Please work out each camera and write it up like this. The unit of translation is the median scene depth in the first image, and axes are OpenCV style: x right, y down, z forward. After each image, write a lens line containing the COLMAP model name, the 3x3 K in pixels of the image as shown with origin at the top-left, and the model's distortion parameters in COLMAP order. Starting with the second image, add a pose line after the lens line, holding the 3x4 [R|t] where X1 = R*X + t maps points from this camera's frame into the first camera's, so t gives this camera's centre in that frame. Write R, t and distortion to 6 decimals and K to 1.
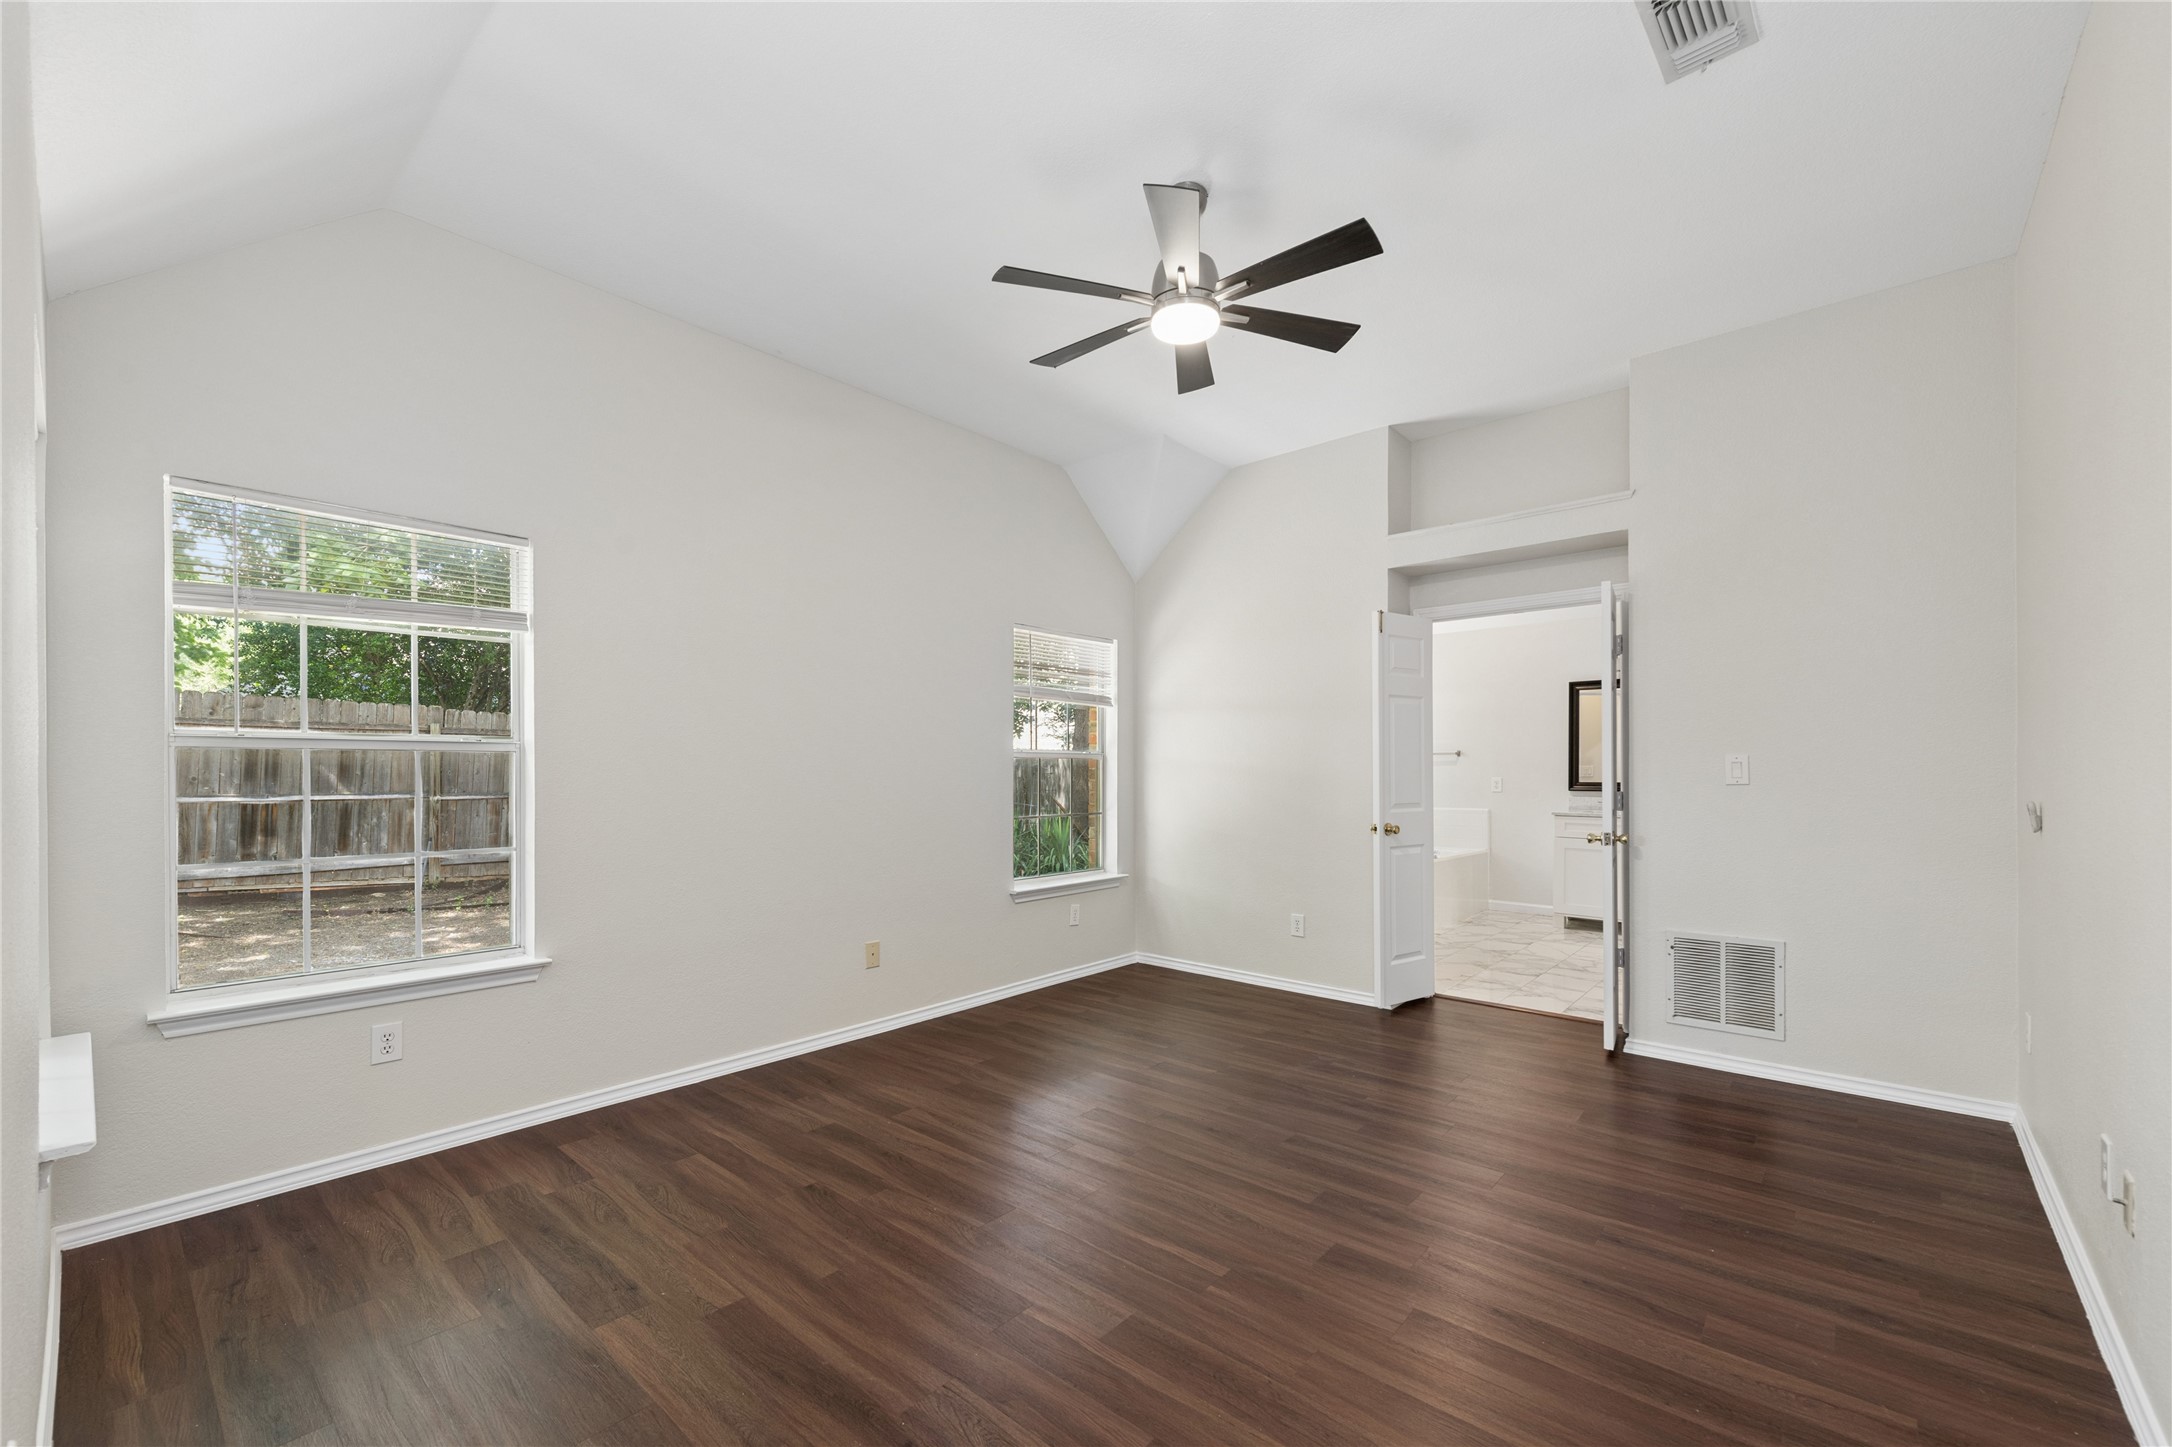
lens RADIAL K [[856.1, 0, 1103.2], [0, 856.1, 775.1], [0, 0, 1]] dist [0.011957, -0.003196]
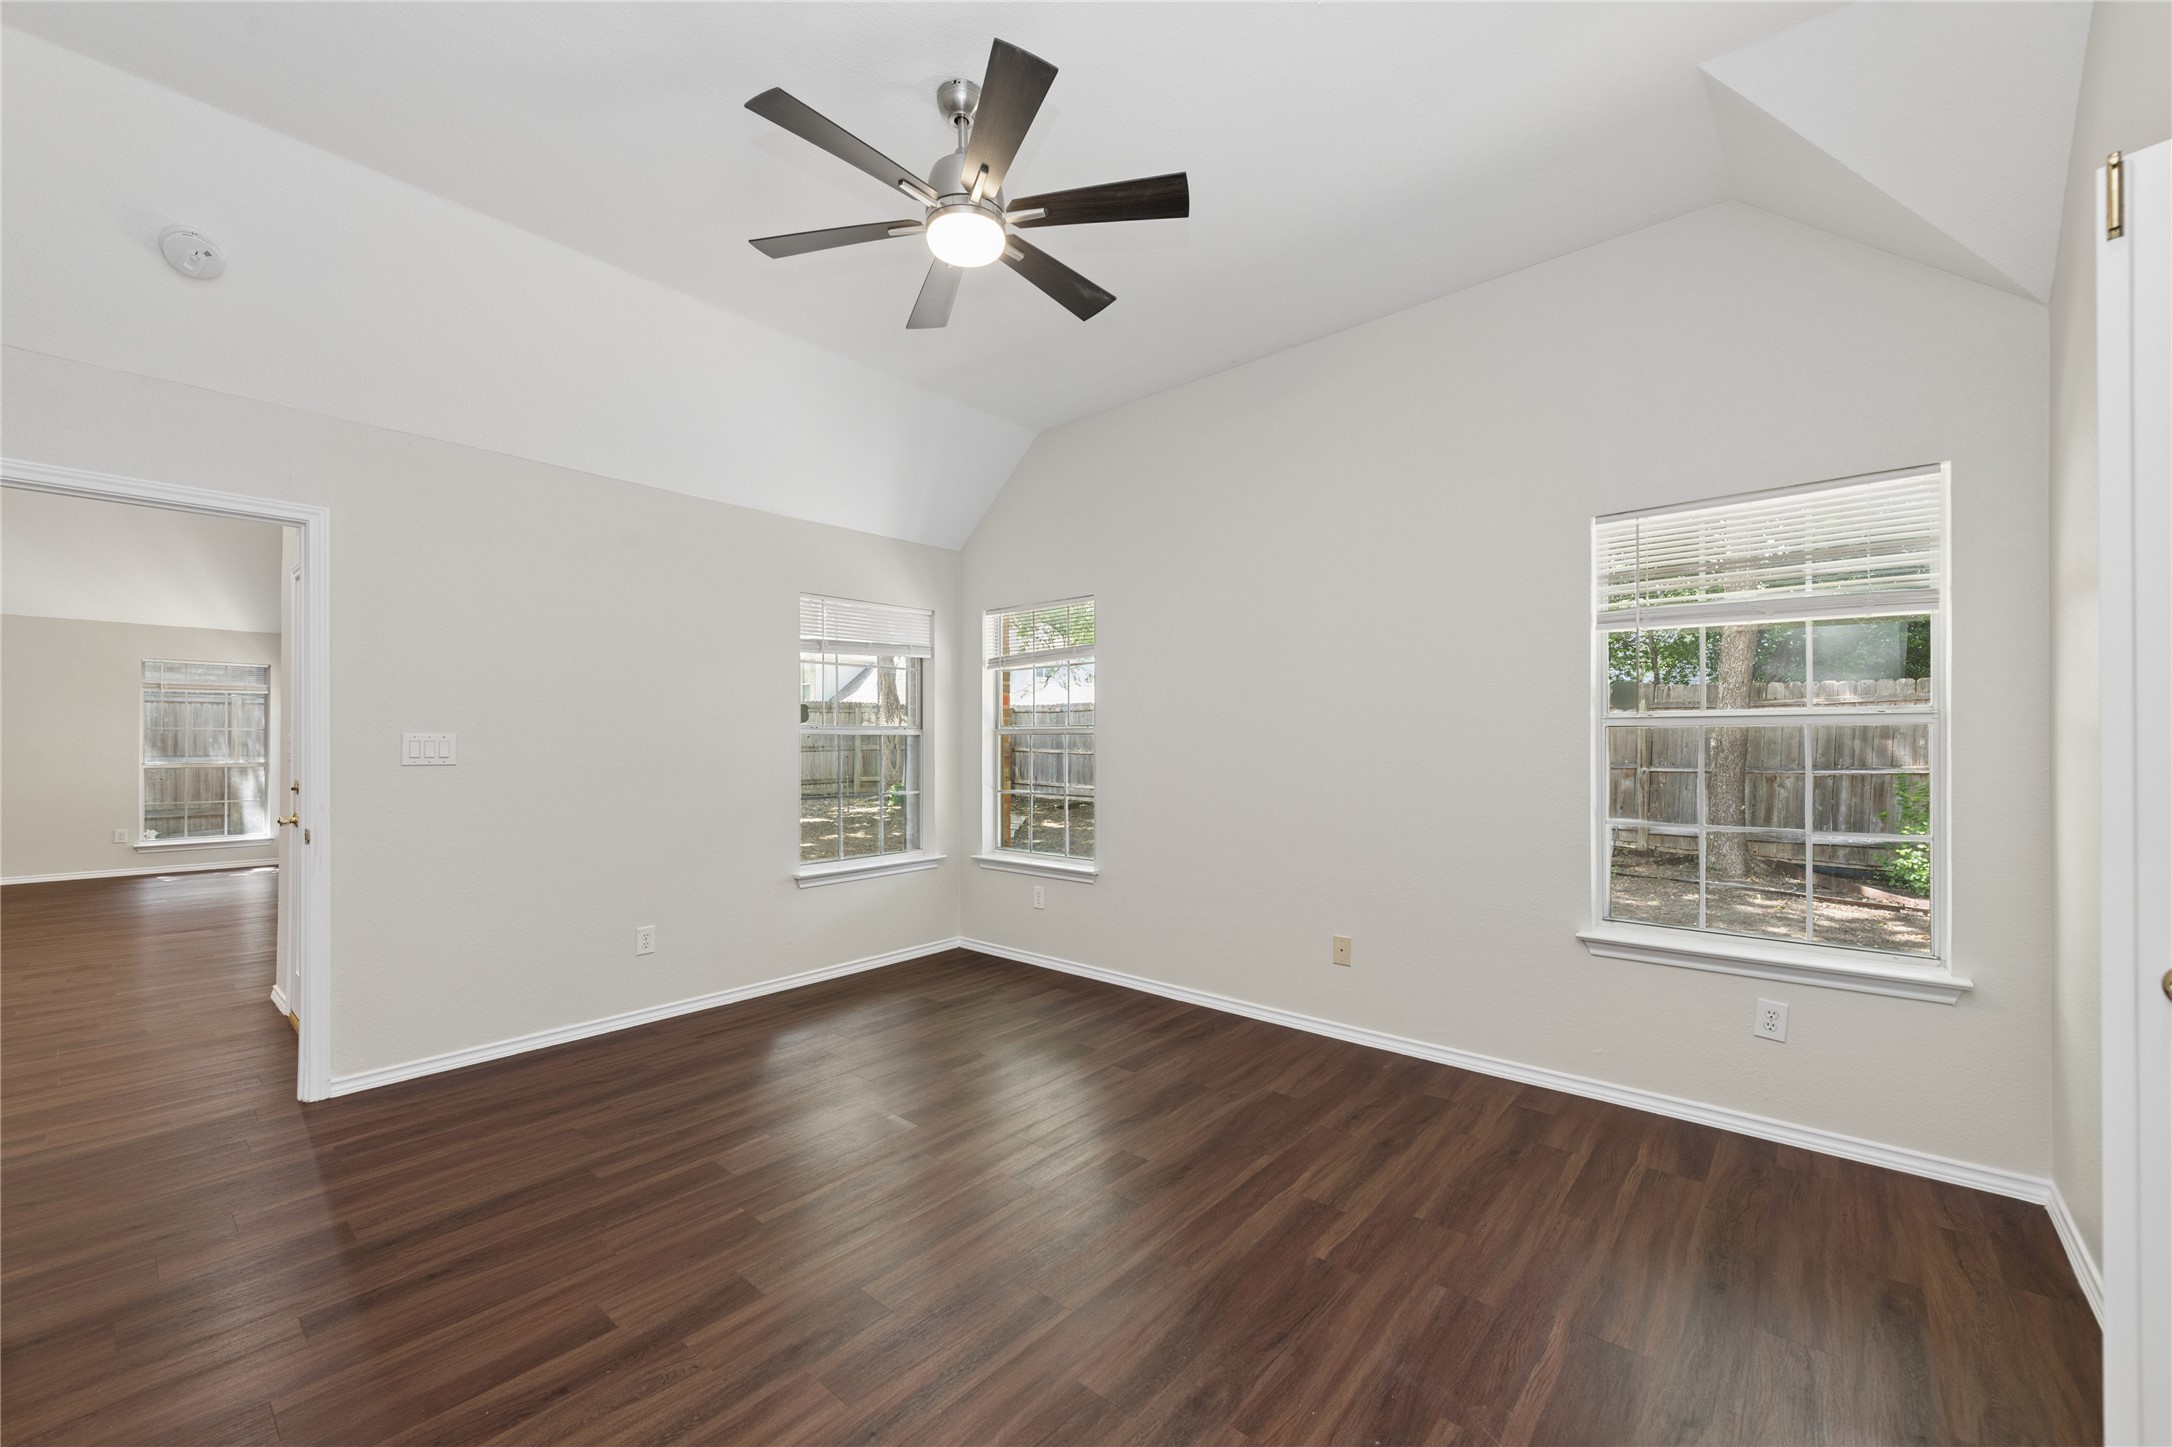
lens RADIAL K [[856.1, 0, 1078.6], [0, 856.1, 725.6], [0, 0, 1]] dist [0.011957, -0.003196]
pose [[0.003182, -0.022493, -0.999742, 0.731338], [-0.007298, 0.999720, -0.022516, -0.003977], [0.999968, 0.007368, 0.003017, 0.832205]]
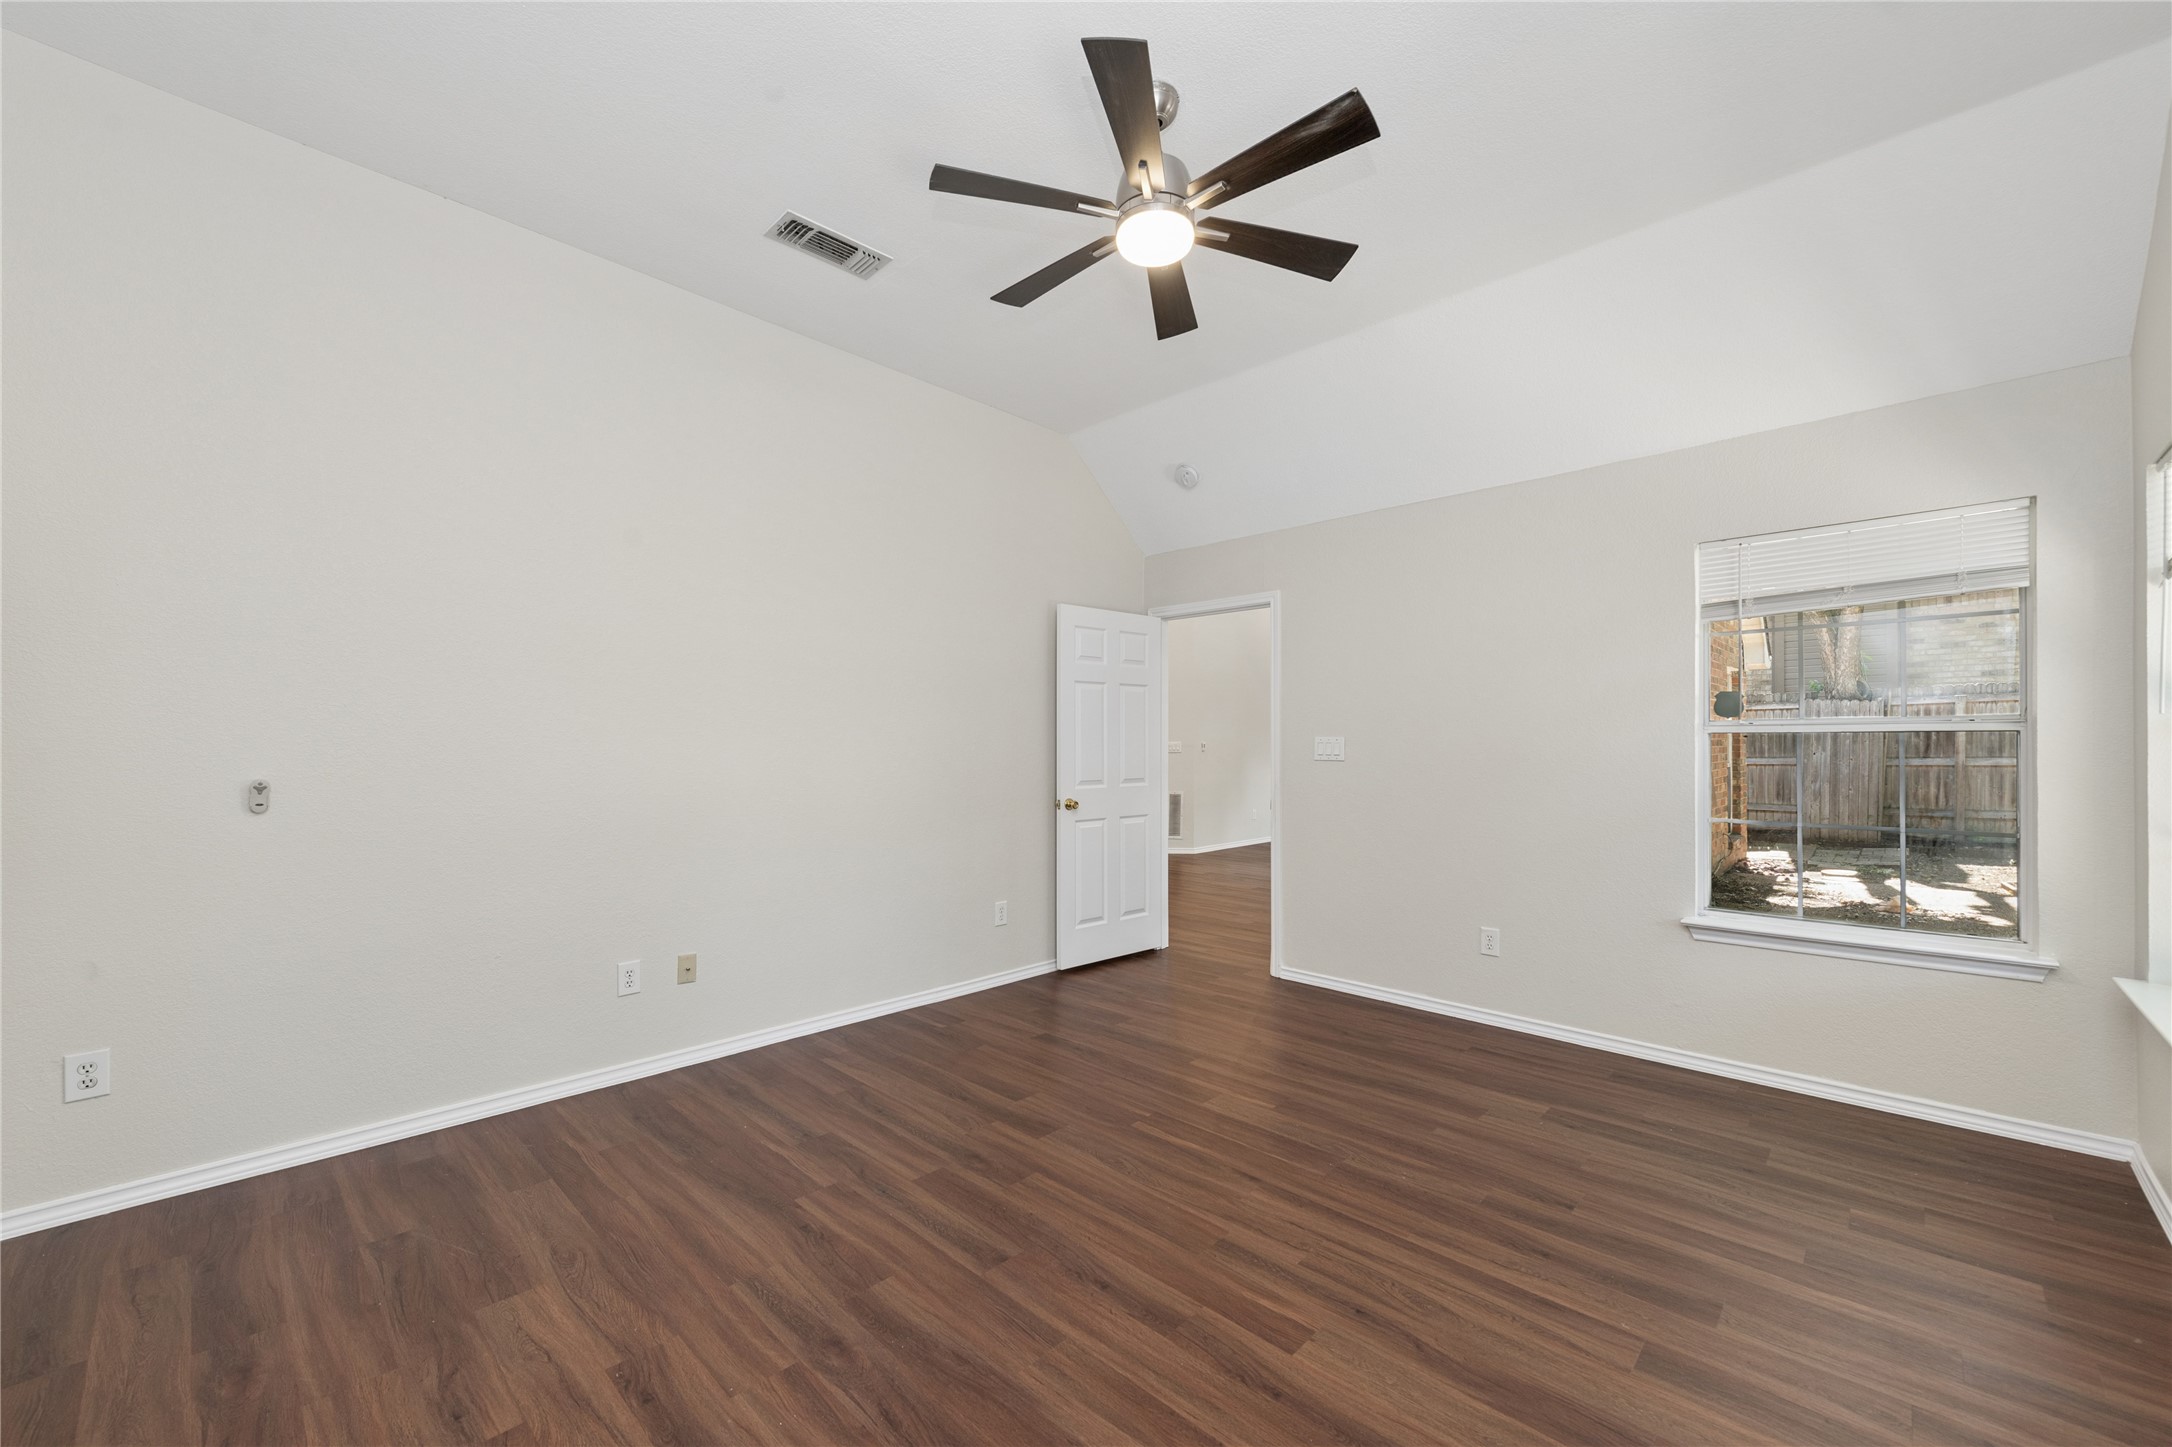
lens RADIAL K [[856.1, 0, 1094.5], [0, 856.1, 738.6], [0, 0, 1]] dist [0.011957, -0.003196]
pose [[-0.999051, -0.002513, 0.043486, 0.088292], [-0.002415, 0.999994, 0.002312, -0.011998], [-0.043492, 0.002205, -0.999051, 1.401126]]
